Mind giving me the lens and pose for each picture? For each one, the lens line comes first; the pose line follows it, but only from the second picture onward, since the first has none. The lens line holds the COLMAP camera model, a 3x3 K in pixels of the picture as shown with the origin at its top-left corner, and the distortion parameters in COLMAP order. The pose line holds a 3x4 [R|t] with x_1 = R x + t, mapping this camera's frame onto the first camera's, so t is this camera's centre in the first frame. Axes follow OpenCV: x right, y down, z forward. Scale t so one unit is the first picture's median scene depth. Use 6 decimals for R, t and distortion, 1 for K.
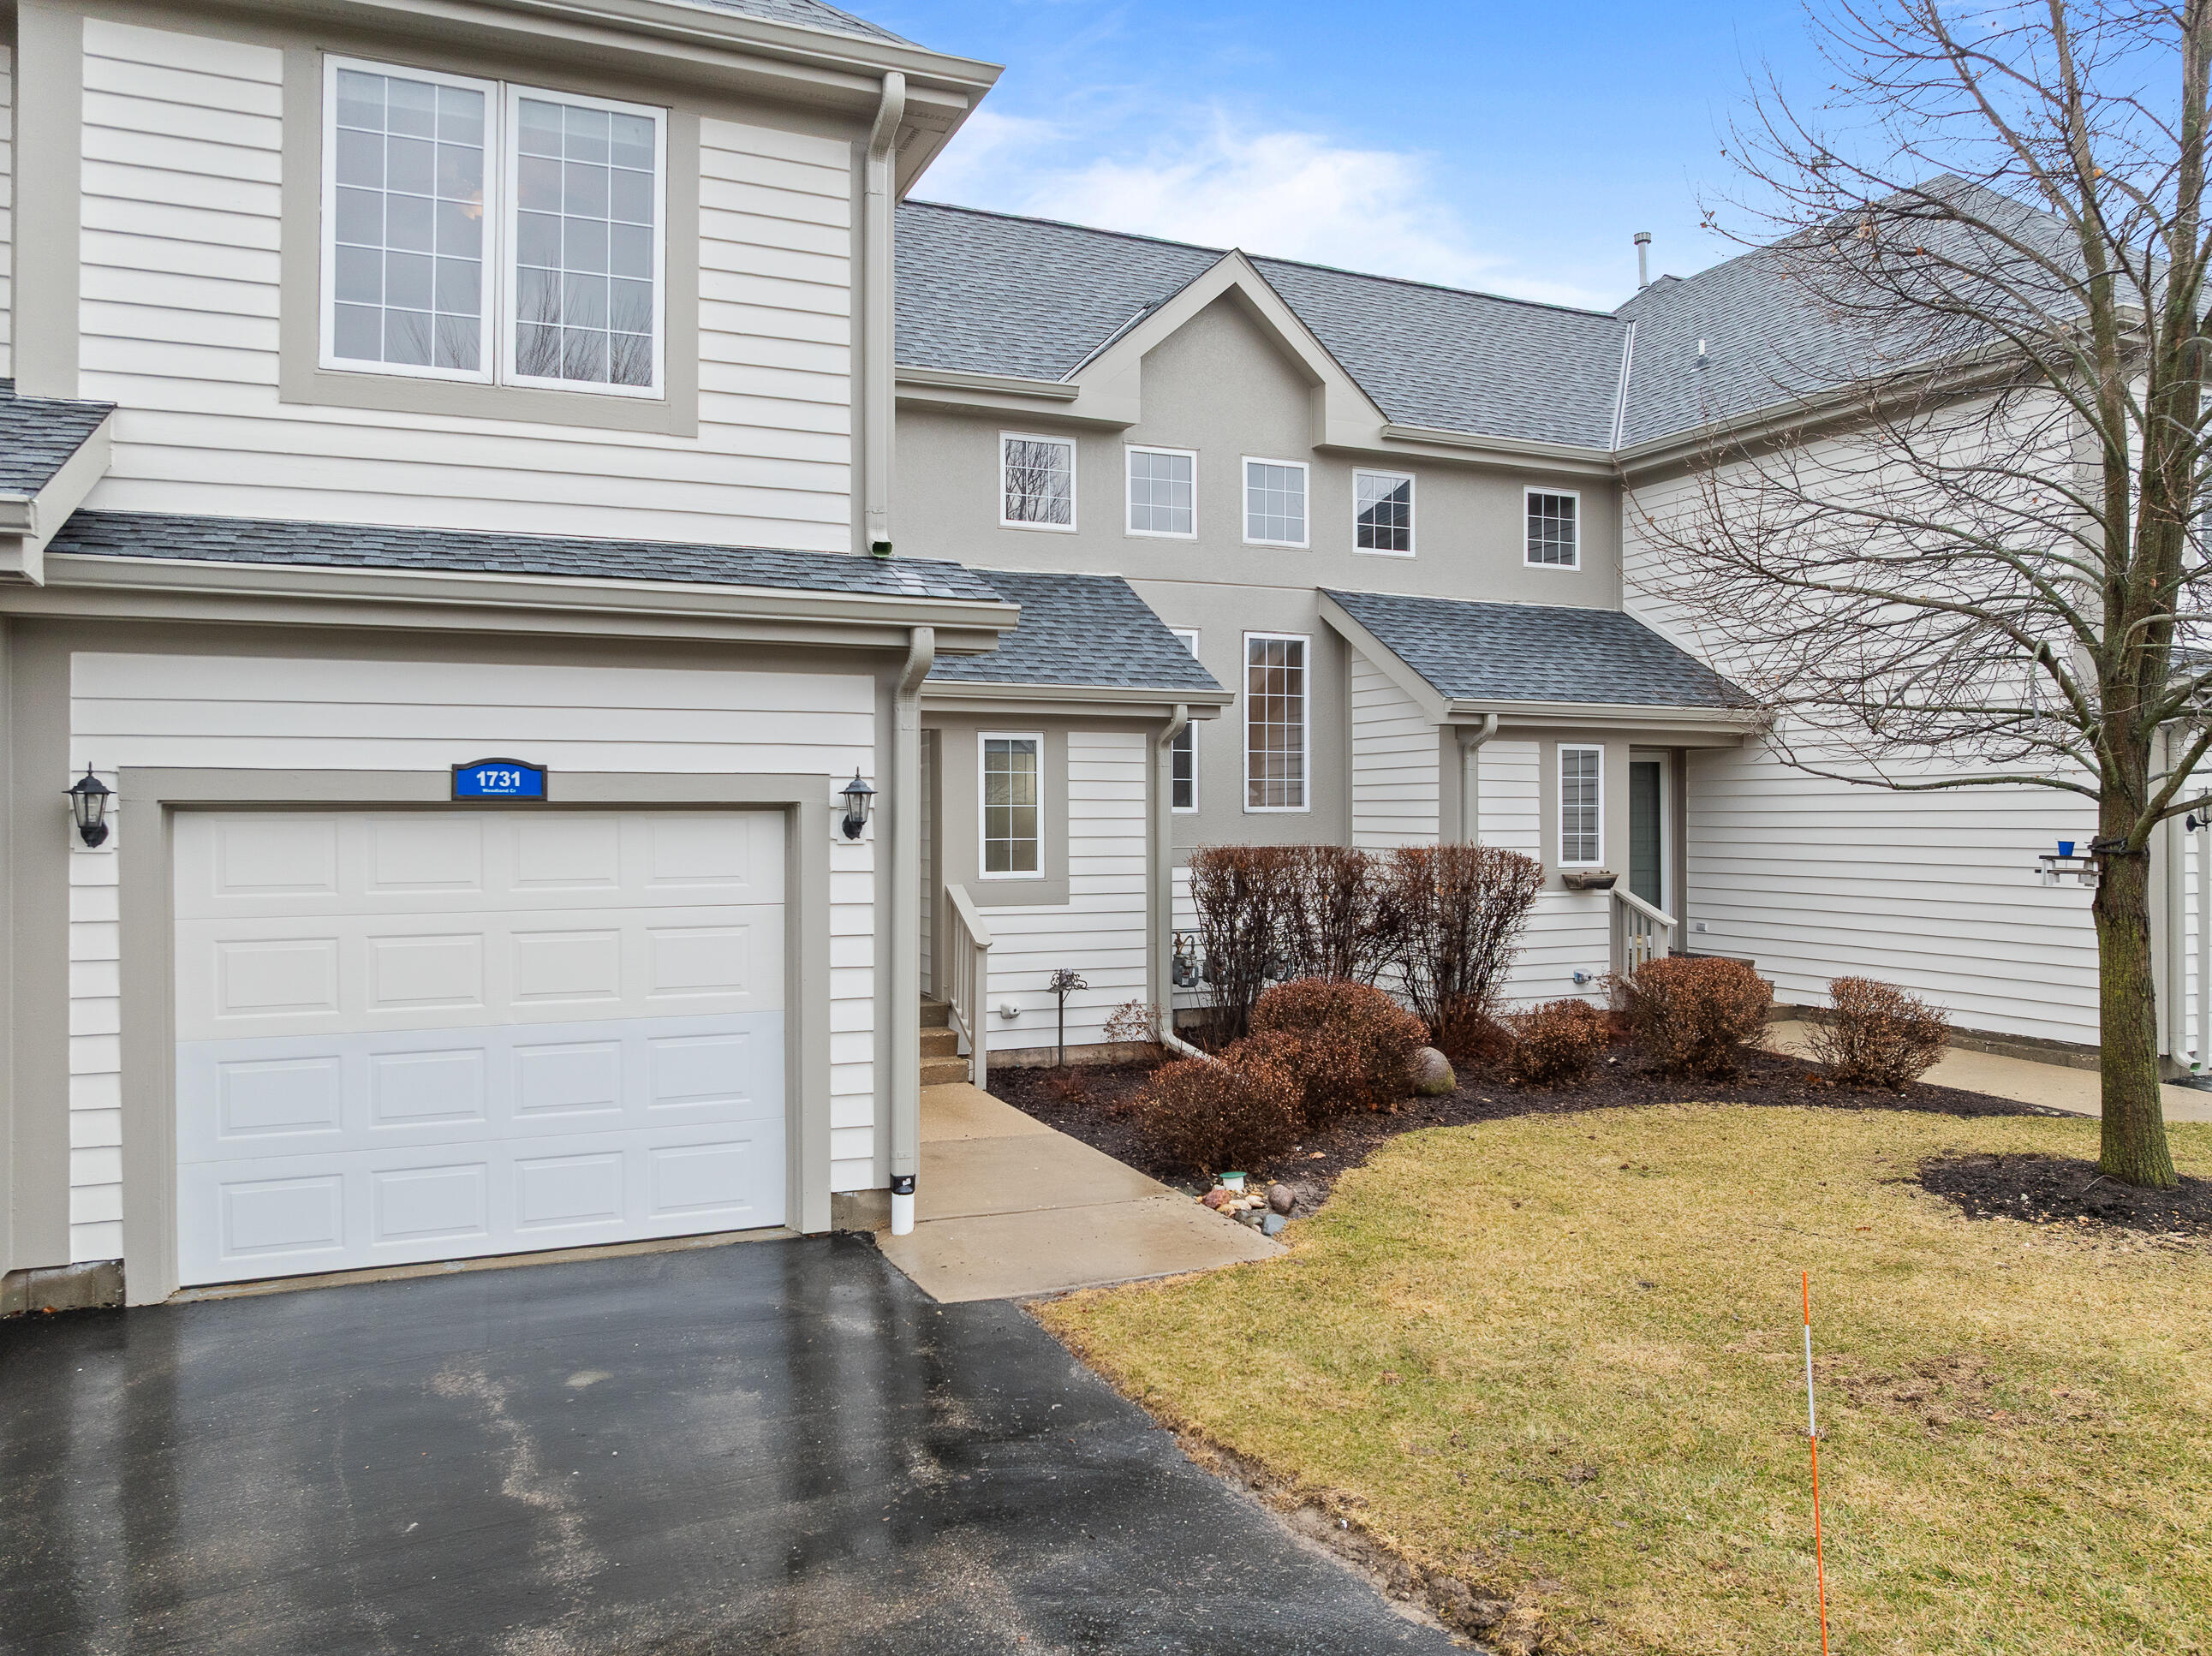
lens RADIAL K [[1591.2, 0, 1106.0], [0, 1591.2, 828.0], [0, 0, 1]] dist [-0.029284, -0.003098]
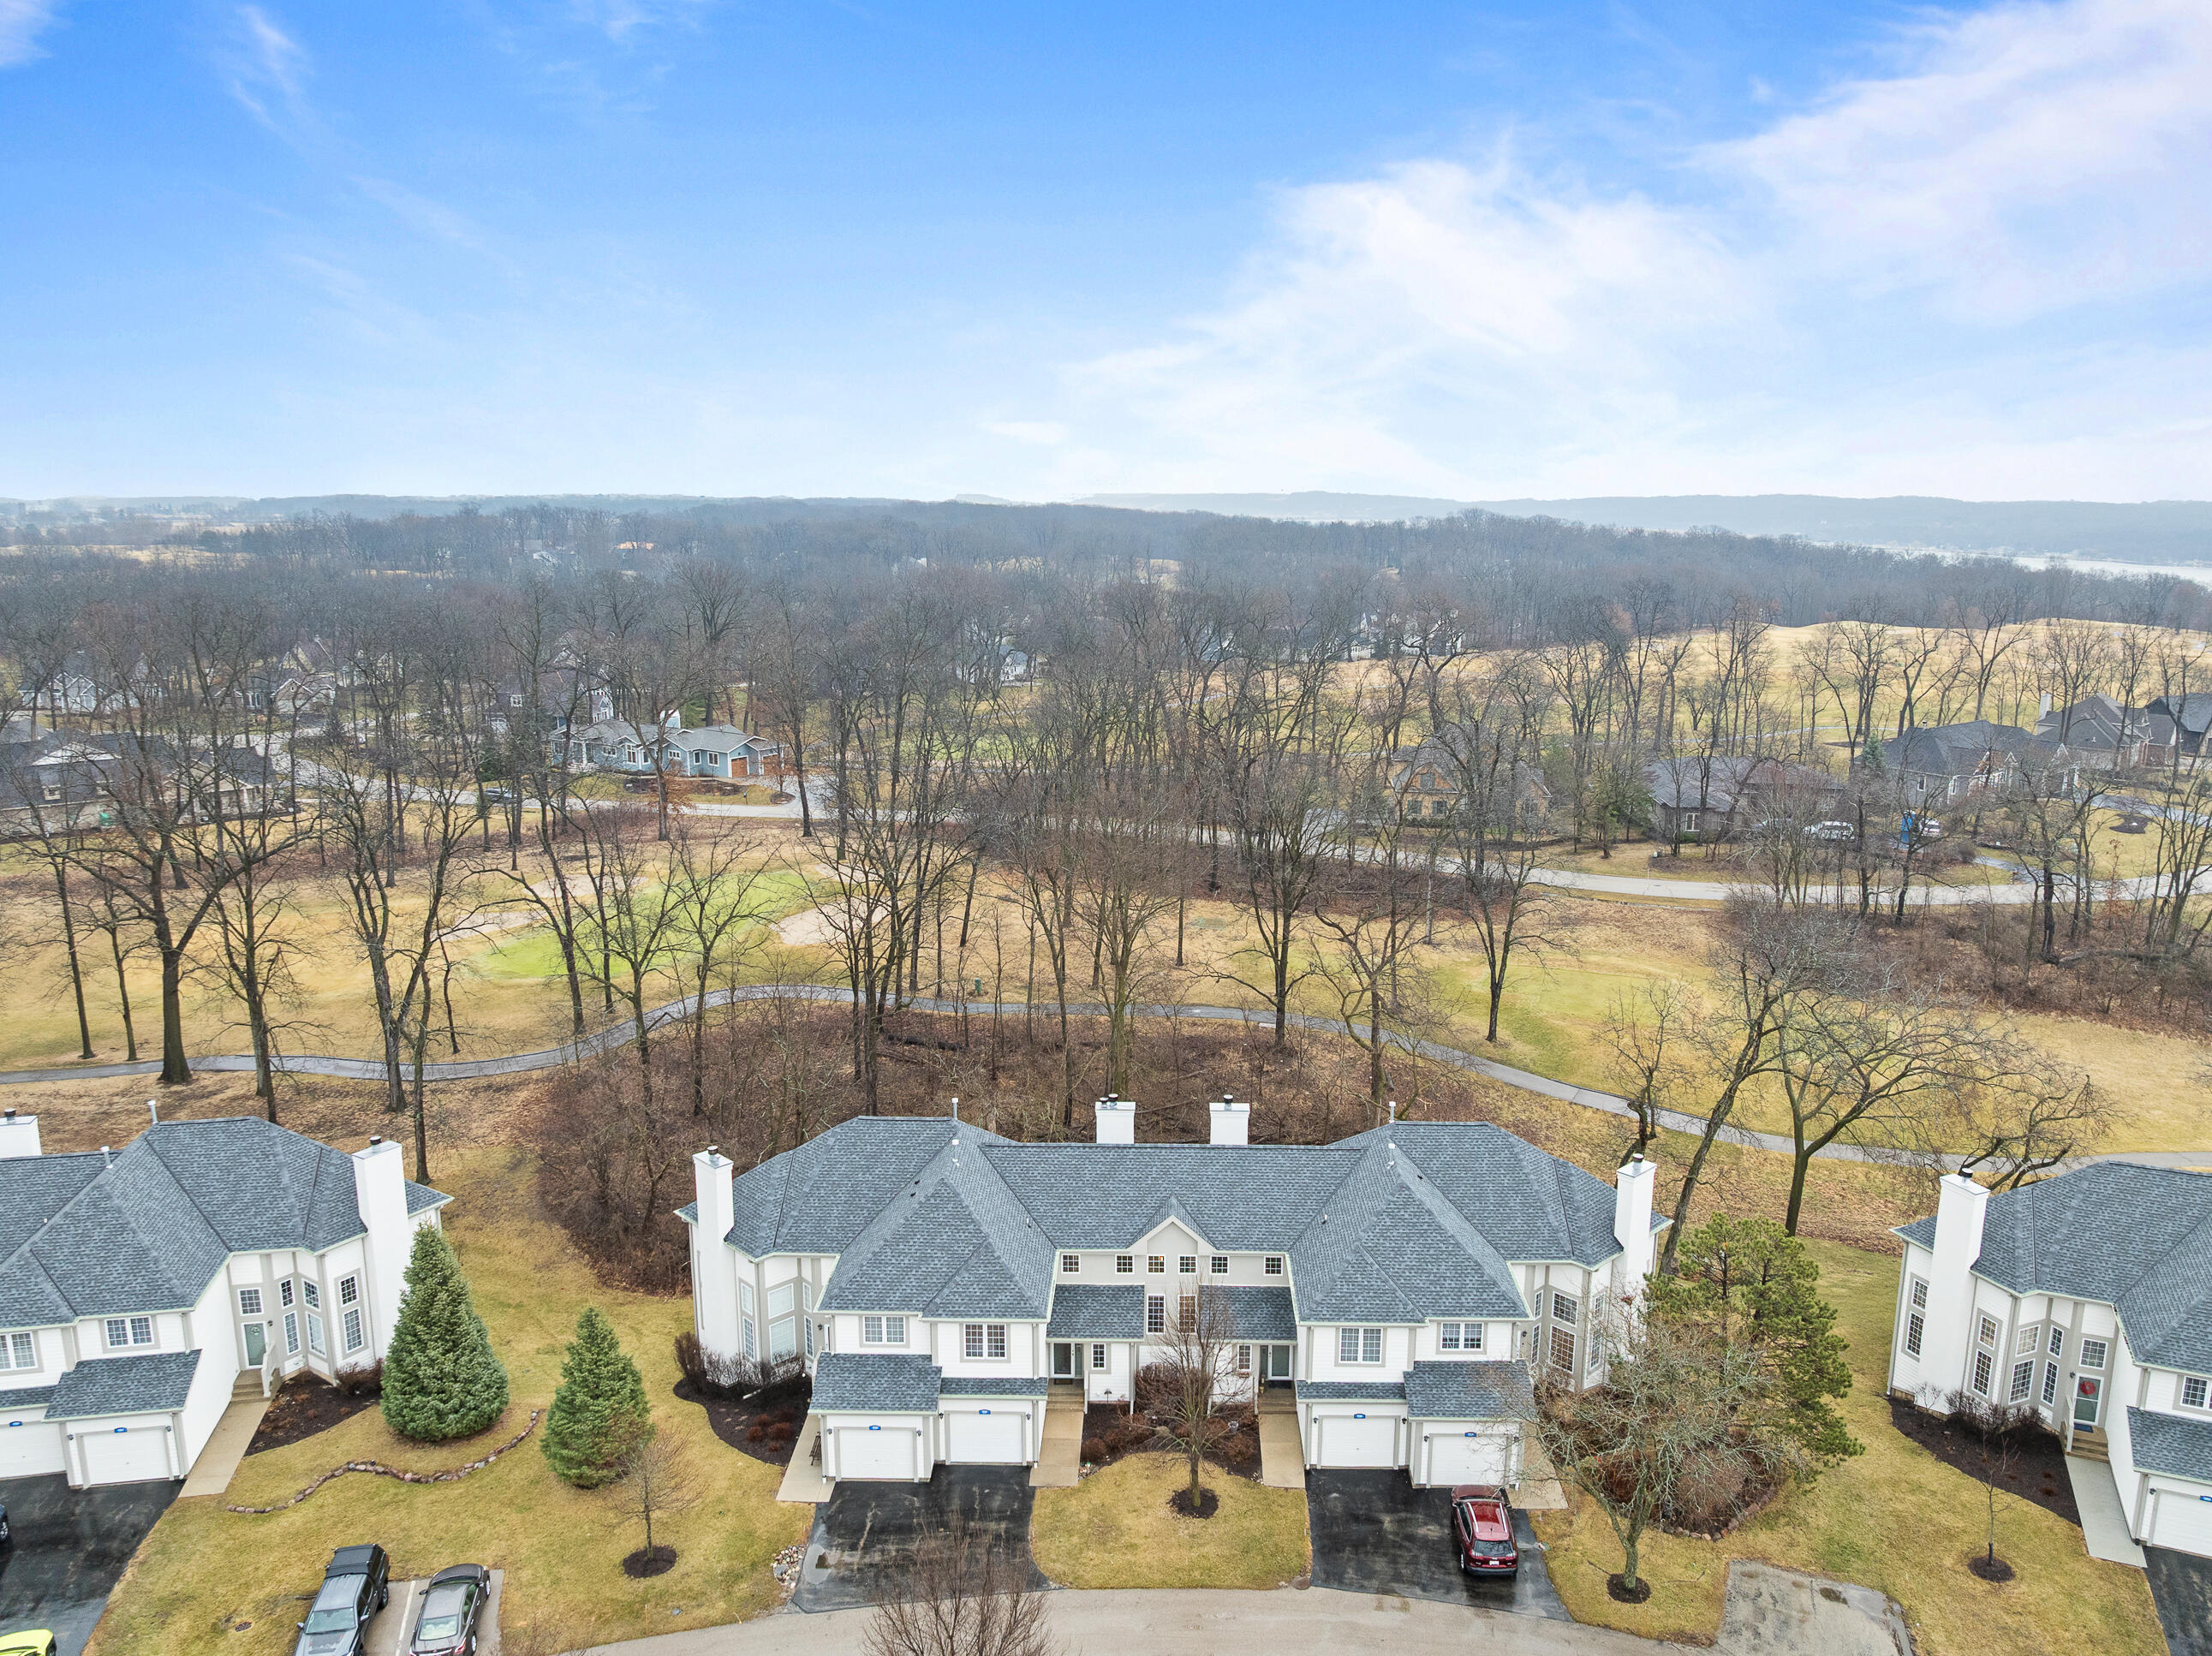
lens RADIAL K [[1591.2, 0, 1106.0], [0, 1591.2, 828.0], [0, 0, 1]] dist [-0.029284, -0.003098]
pose [[0.893836, 0.079523, -0.441286, 3.436761], [0.009901, 0.980407, 0.196732, -4.443927], [0.448285, -0.180215, 0.875536, -5.175799]]
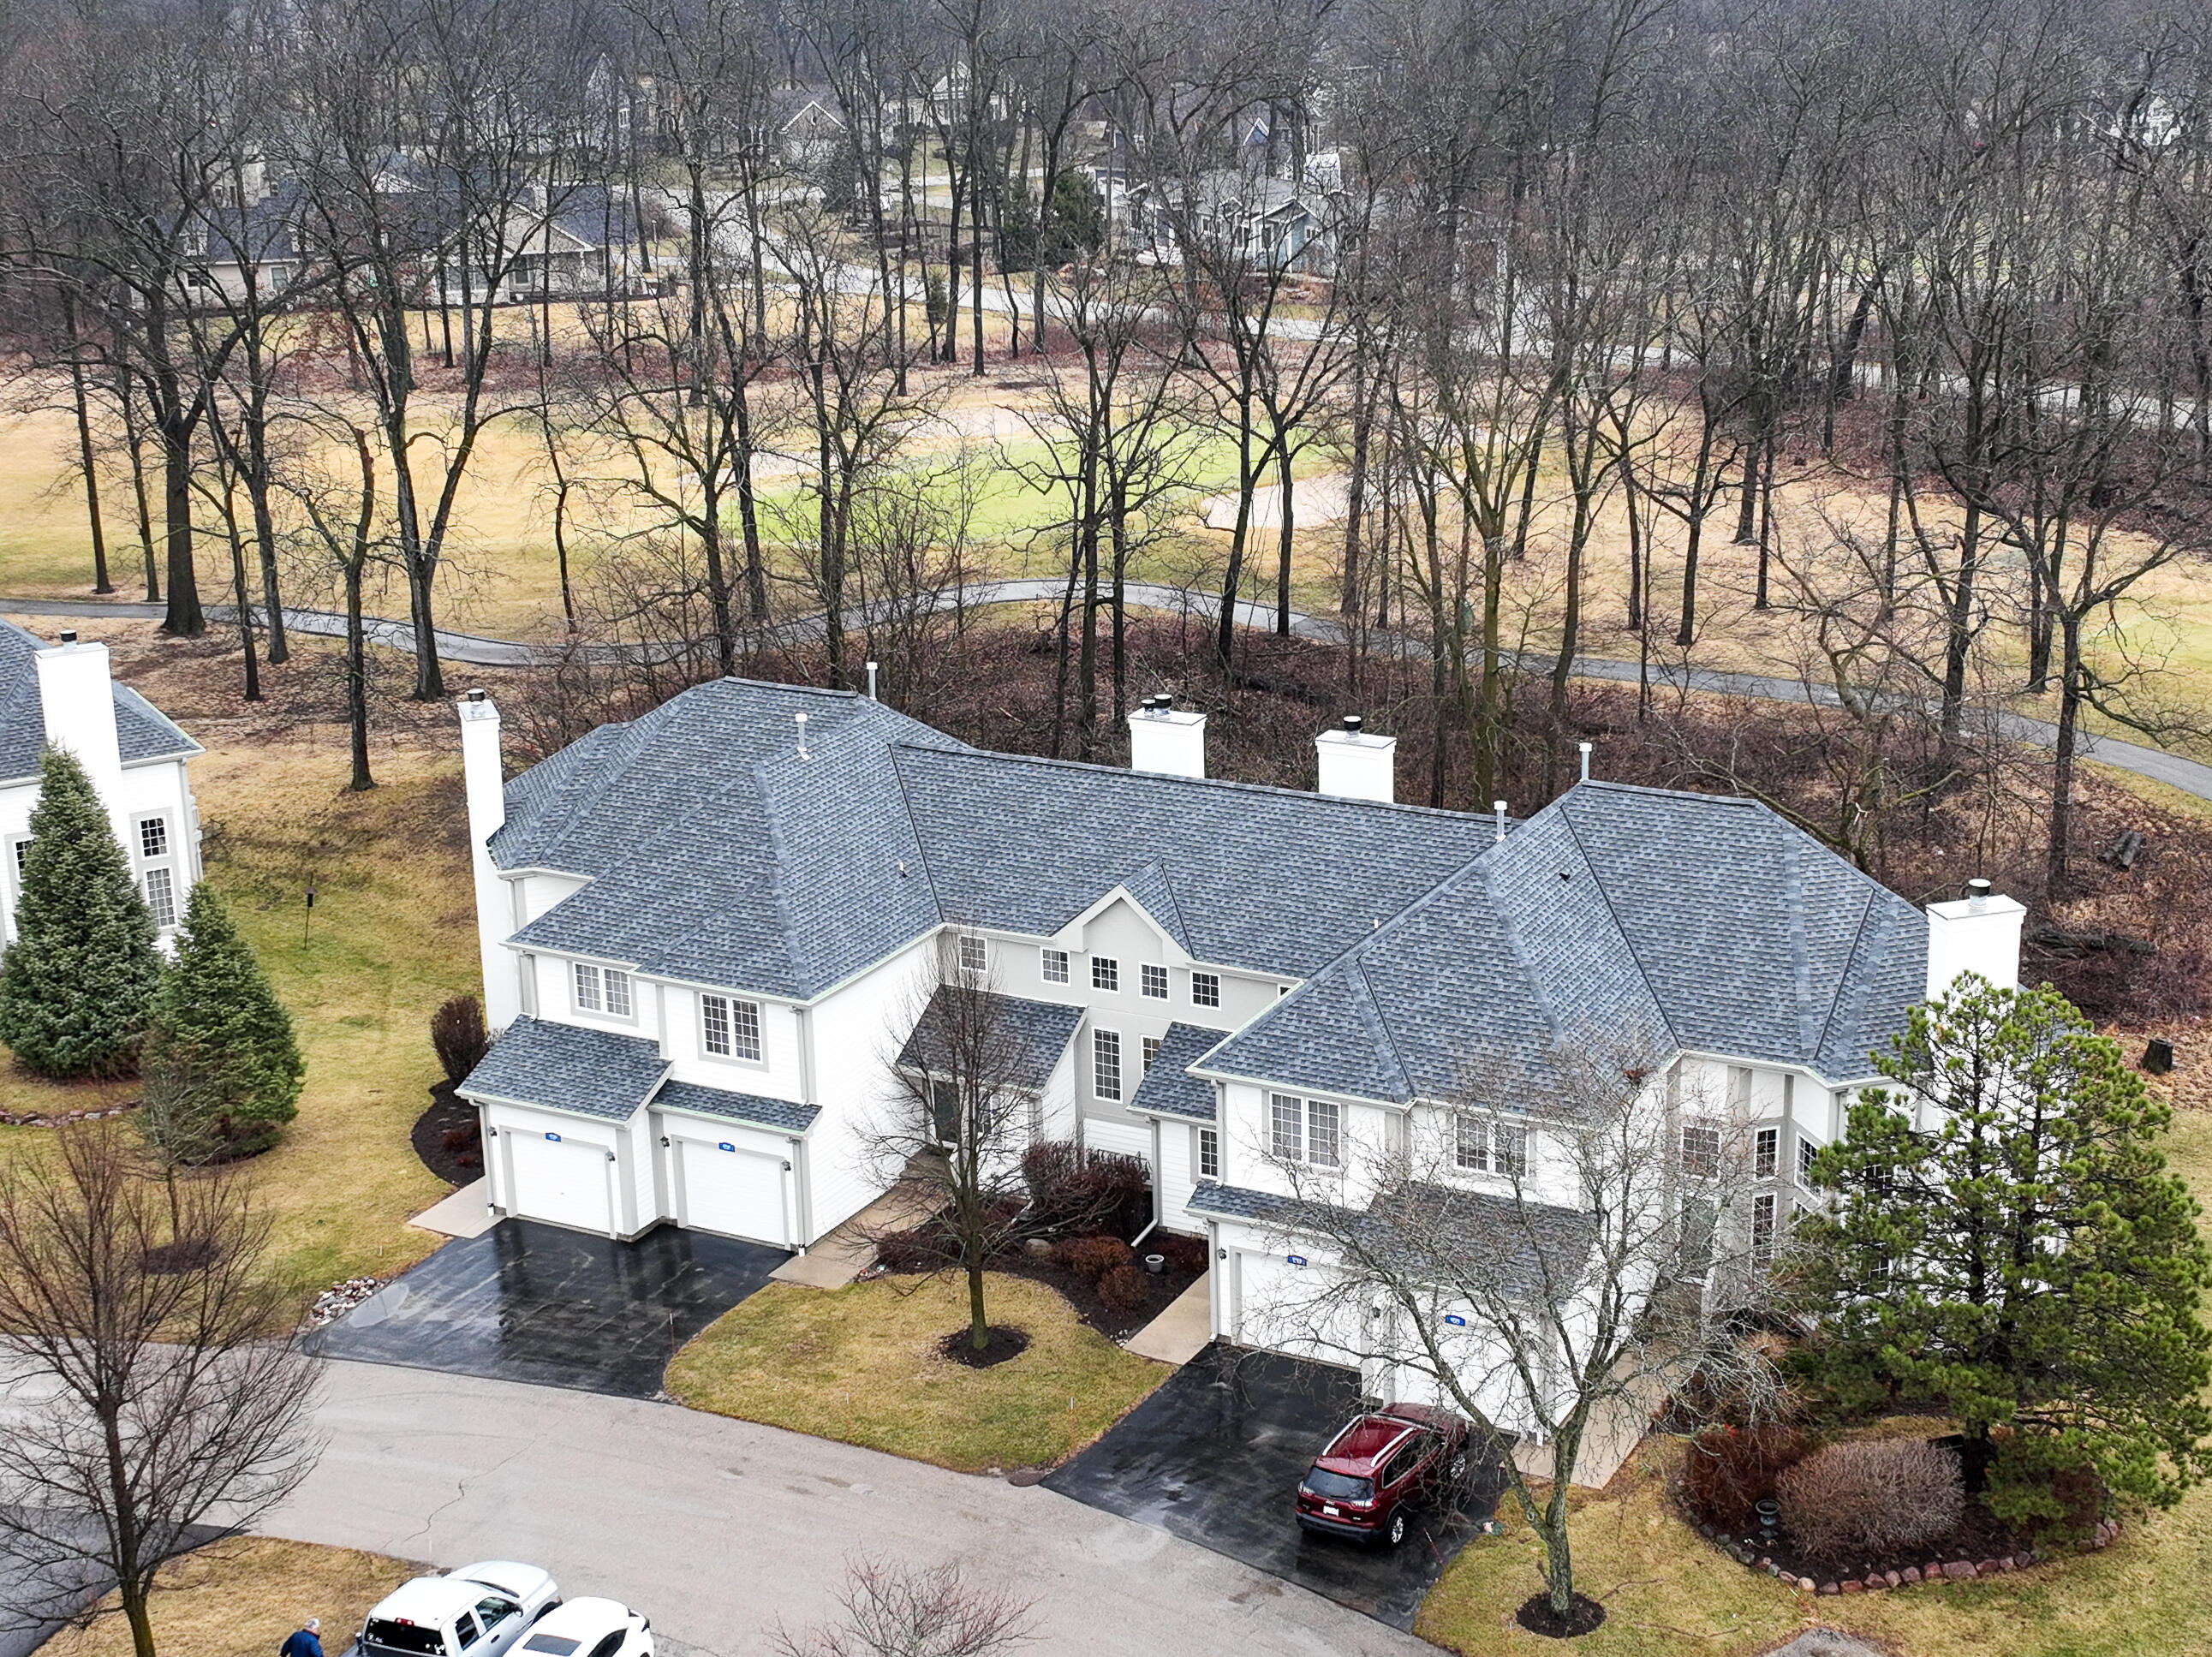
lens RADIAL K [[3055.6, 0, 1106.0], [0, 3055.6, 828.5], [0, 0, 1]] dist [0.015249, 0.043557]
pose [[0.613133, 0.223526, -0.757696, 6.981471], [0.023539, 0.953539, 0.300348, -3.627402], [0.789629, -0.201989, 0.579385, -3.213201]]
